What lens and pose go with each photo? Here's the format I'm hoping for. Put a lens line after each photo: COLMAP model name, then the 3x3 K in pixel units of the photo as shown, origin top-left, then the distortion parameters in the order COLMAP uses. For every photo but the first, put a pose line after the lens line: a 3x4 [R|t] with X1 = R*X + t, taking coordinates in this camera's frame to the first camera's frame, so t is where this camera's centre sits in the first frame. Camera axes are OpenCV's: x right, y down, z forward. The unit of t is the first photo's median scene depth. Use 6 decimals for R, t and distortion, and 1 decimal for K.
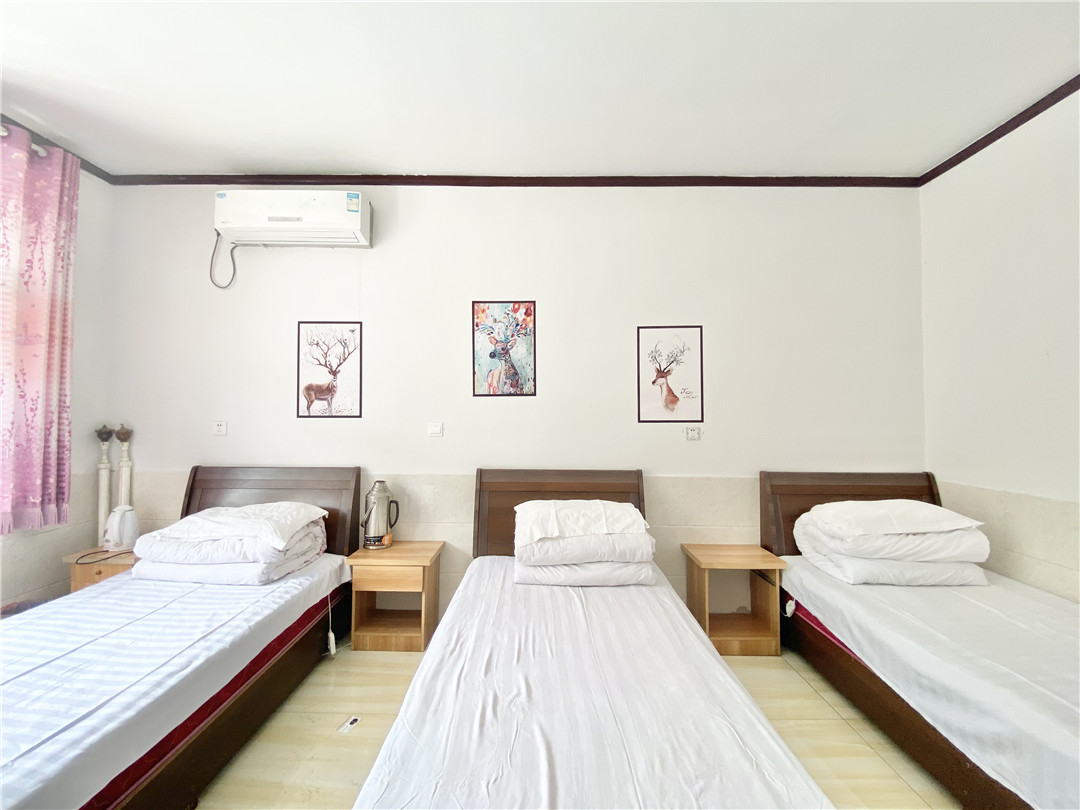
lens RADIAL K [[434.6, 0, 537.3], [0, 434.6, 407.3], [0, 0, 1]] dist [-0.002576, -0.006309]
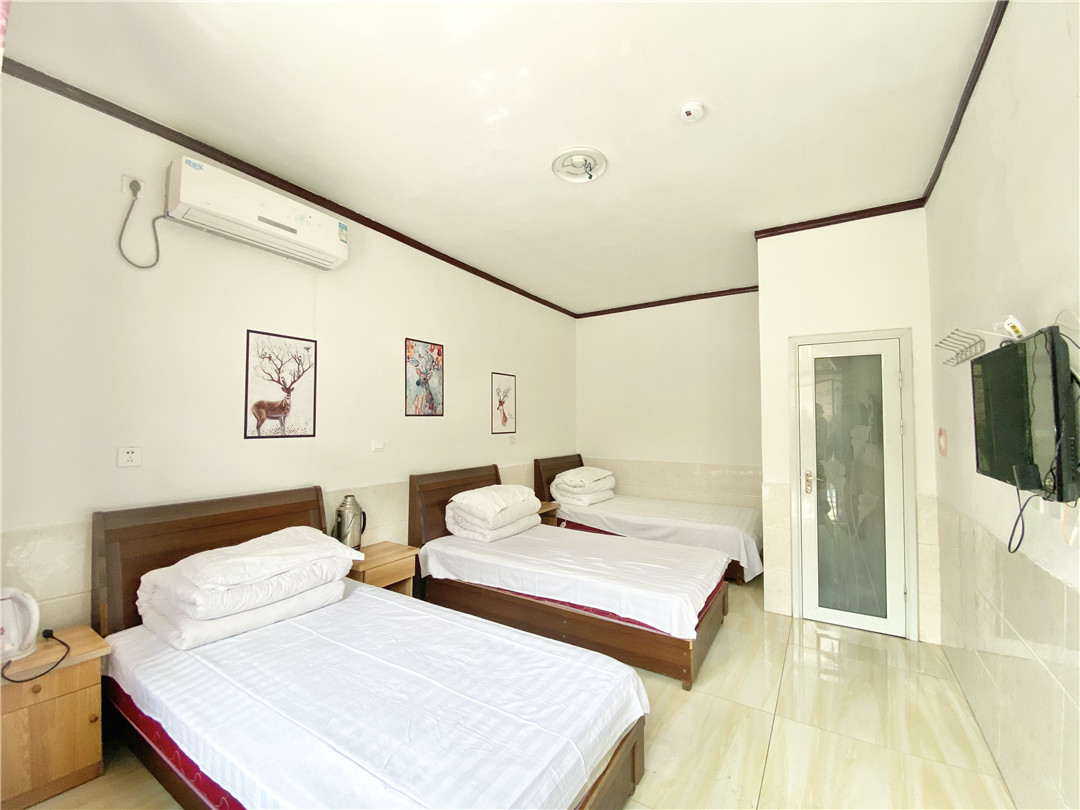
lens RADIAL K [[434.6, 0, 549.5], [0, 434.6, 407.4], [0, 0, 1]] dist [-0.002576, -0.006309]
pose [[0.526972, 0.025344, 0.849504, -0.966106], [0.005801, 0.999425, -0.033415, -0.006989], [-0.849863, 0.022537, 0.526522, 0.020607]]
